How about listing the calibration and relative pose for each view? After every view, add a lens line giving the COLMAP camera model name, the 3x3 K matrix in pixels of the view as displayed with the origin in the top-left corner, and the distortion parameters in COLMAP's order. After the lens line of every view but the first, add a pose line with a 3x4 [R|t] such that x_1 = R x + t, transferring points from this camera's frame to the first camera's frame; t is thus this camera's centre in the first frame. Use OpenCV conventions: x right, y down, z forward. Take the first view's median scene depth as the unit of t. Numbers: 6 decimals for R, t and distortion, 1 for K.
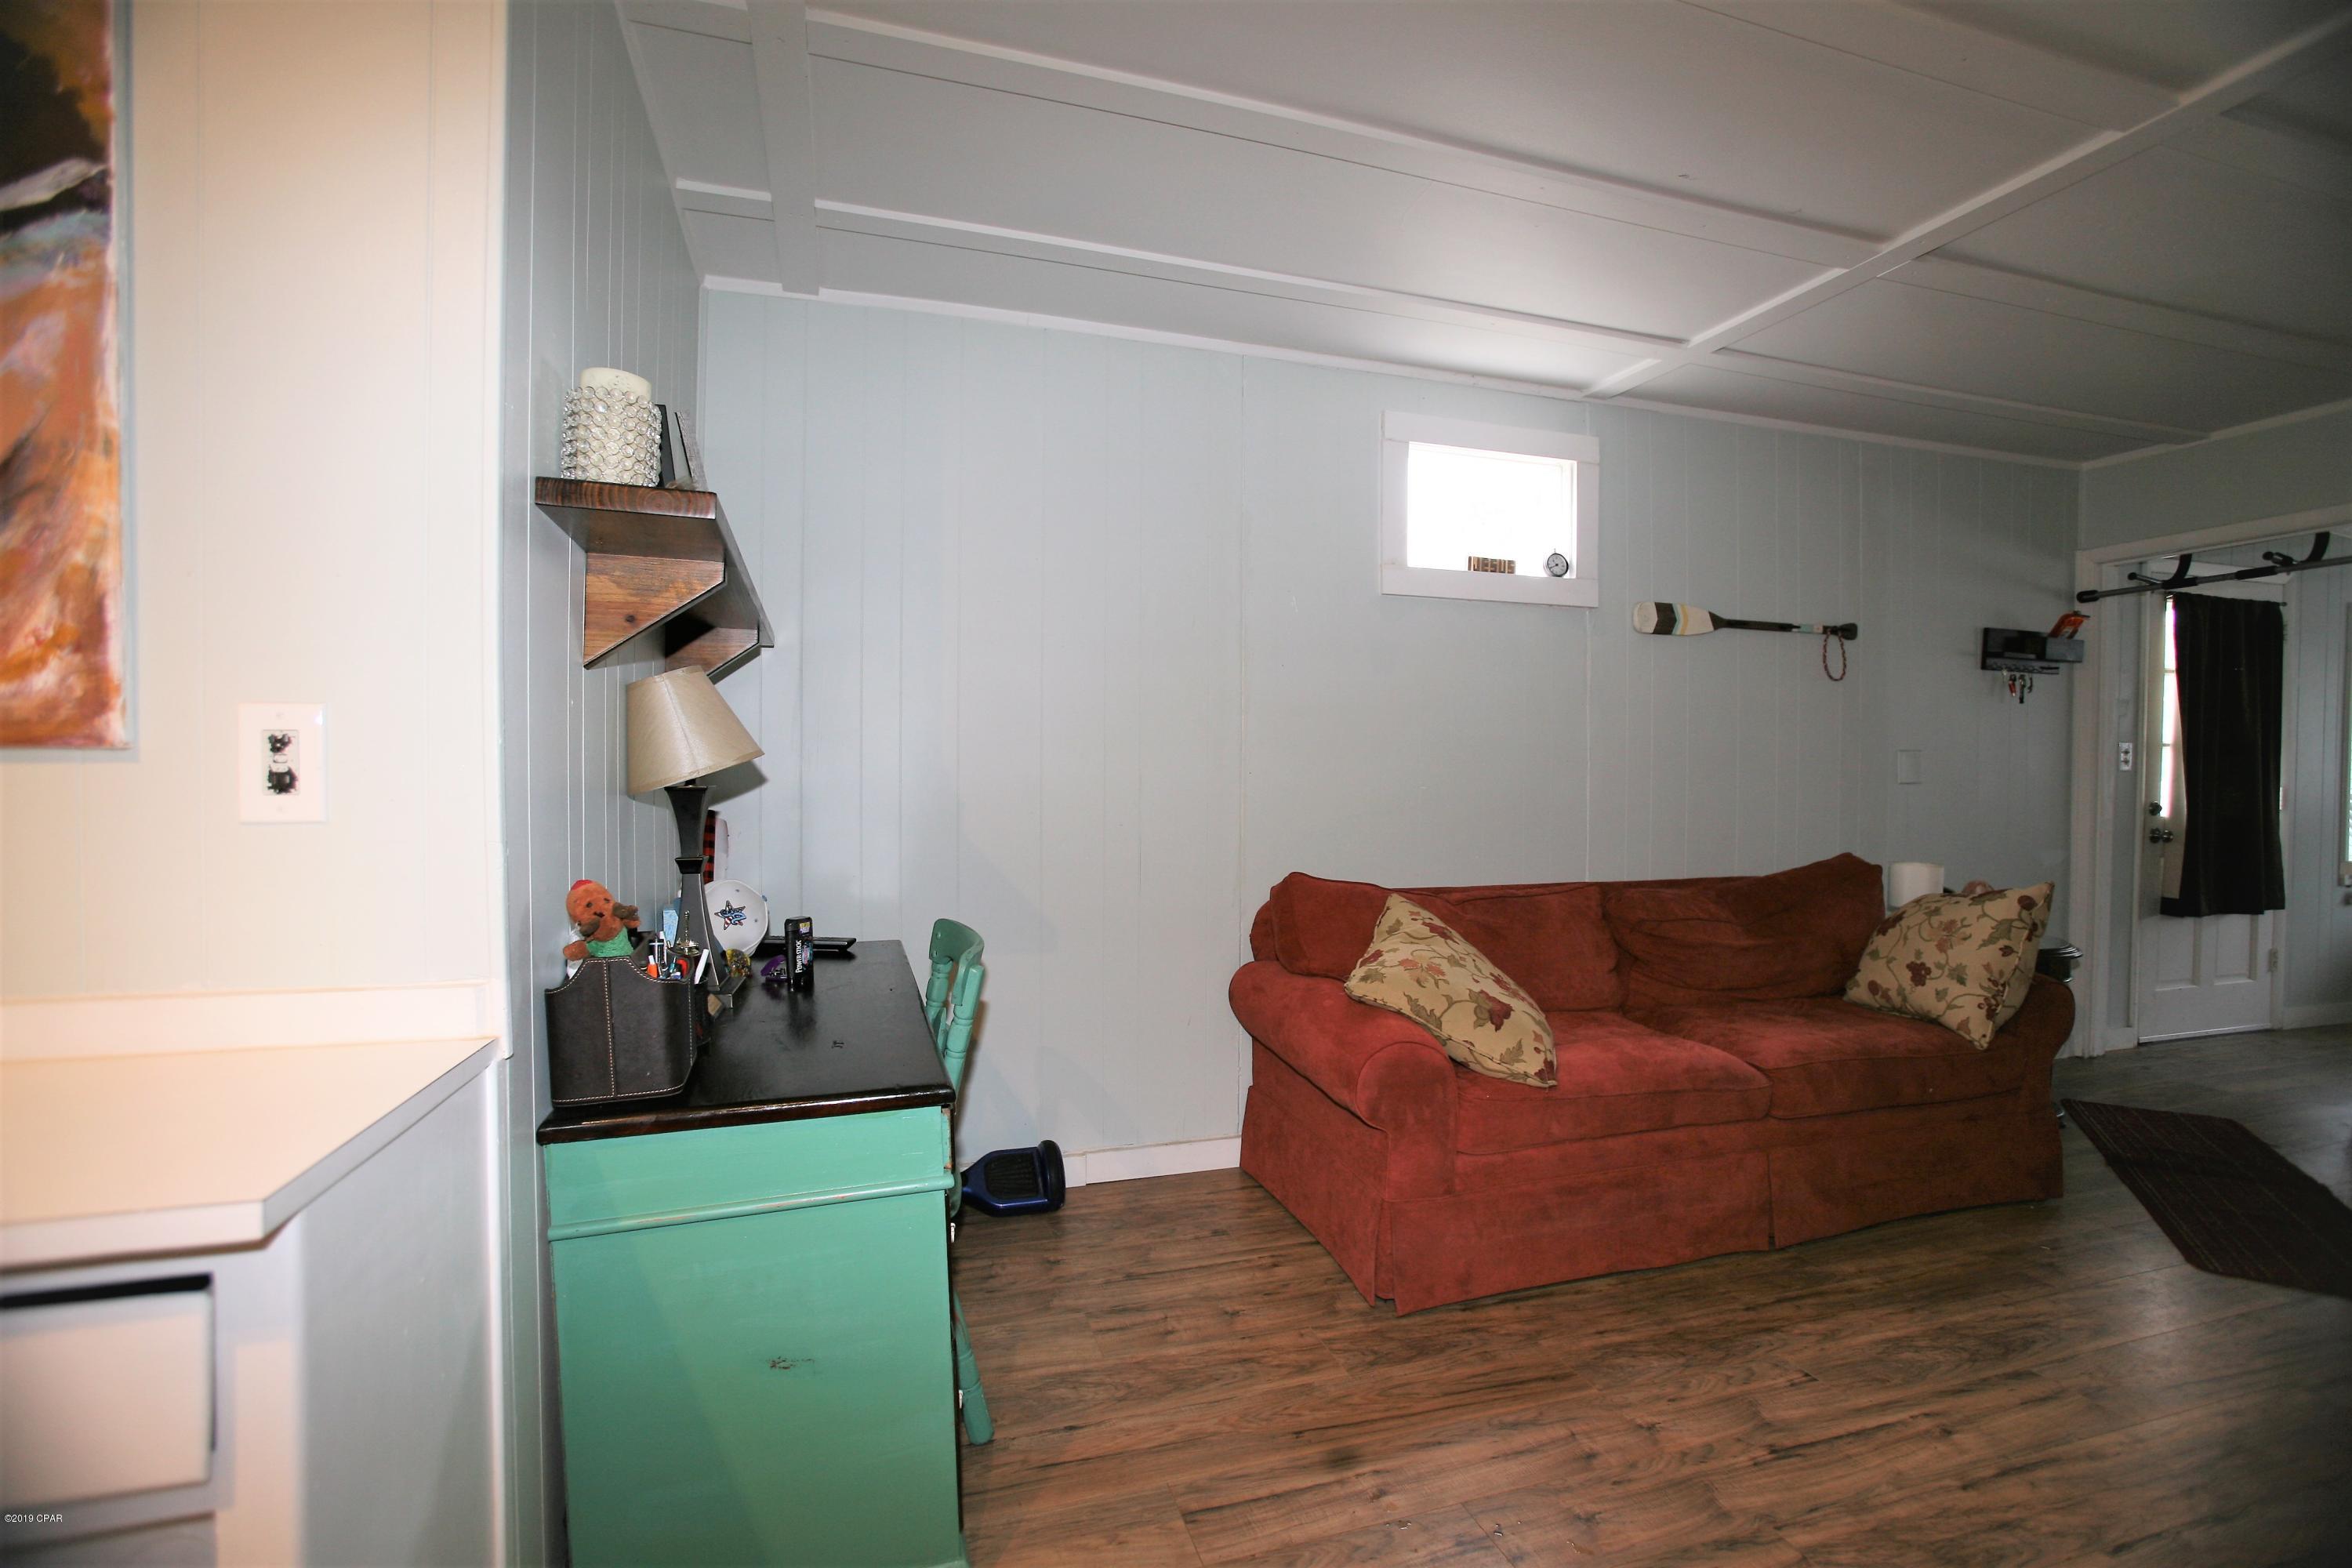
lens RADIAL K [[1083.4, 0, 1191.6], [0, 1083.4, 781.1], [0, 0, 1]] dist [-0.061921, 0.023168]
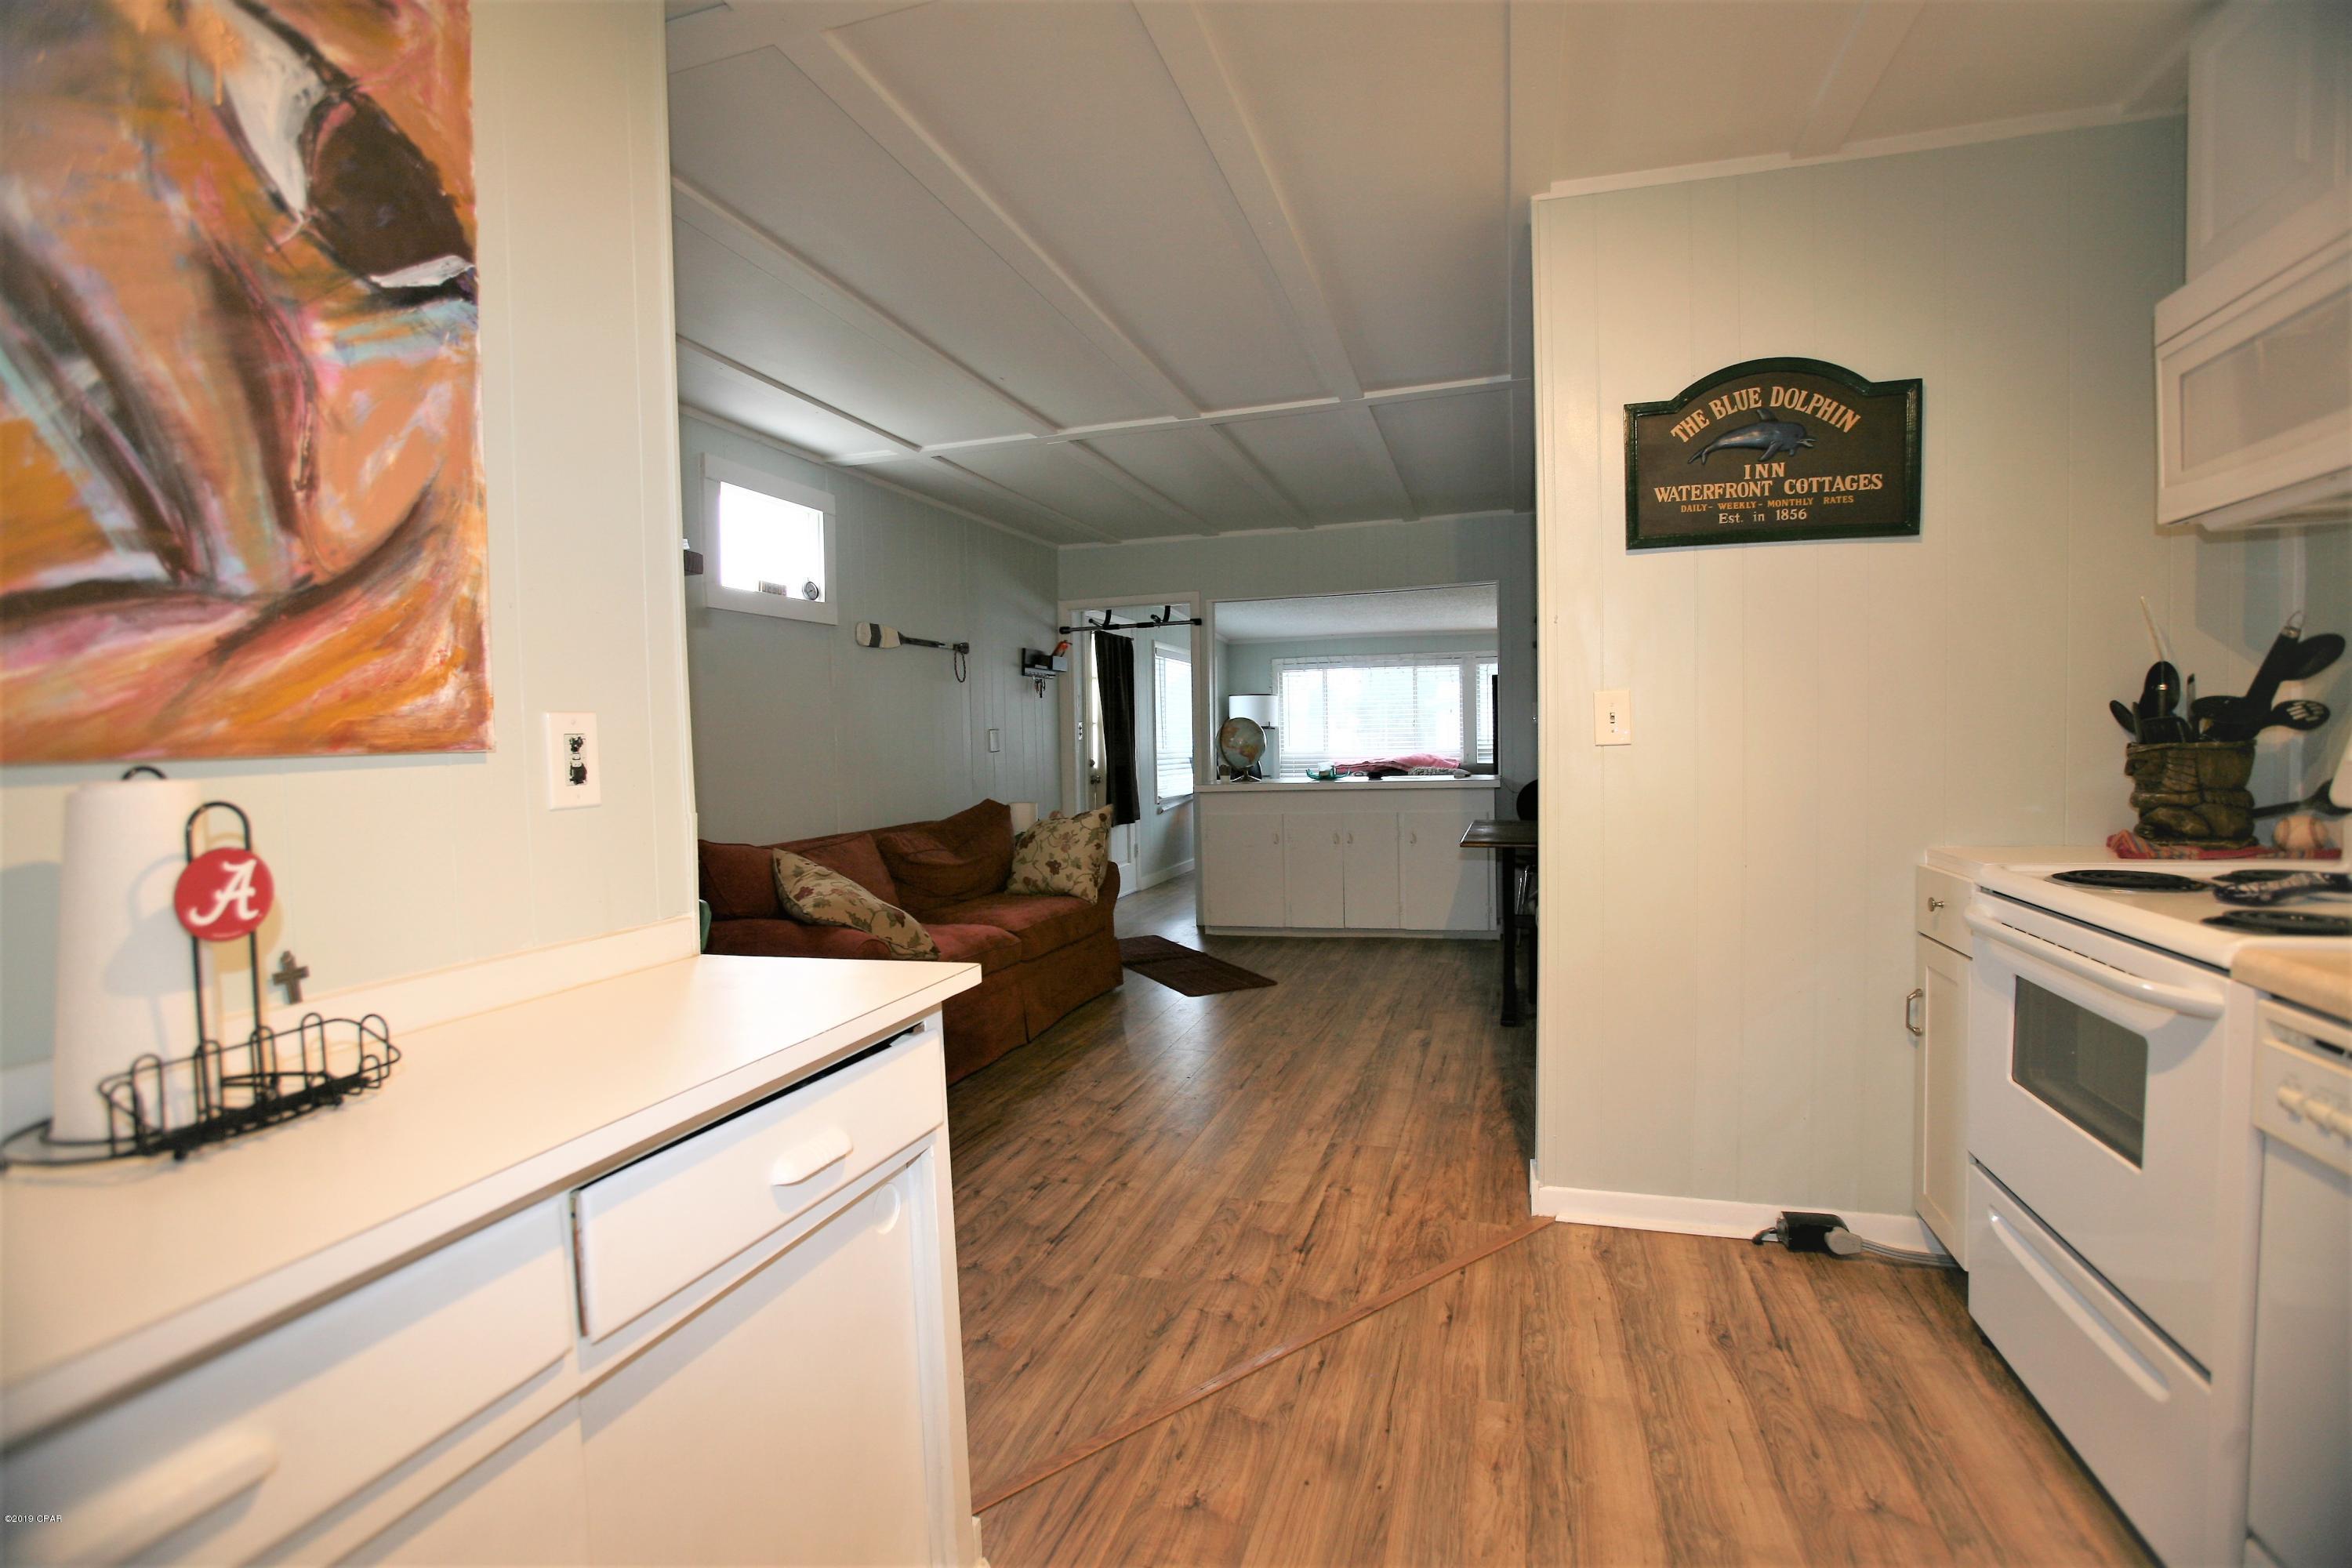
lens RADIAL K [[1083.4, 0, 1186.1], [0, 1083.4, 781.4], [0, 0, 1]] dist [-0.061921, 0.023168]
pose [[0.571403, -0.052857, 0.818965, -0.591417], [0.038567, 0.998551, 0.037538, -0.004547], [-0.819763, 0.010136, 0.572614, -0.132403]]
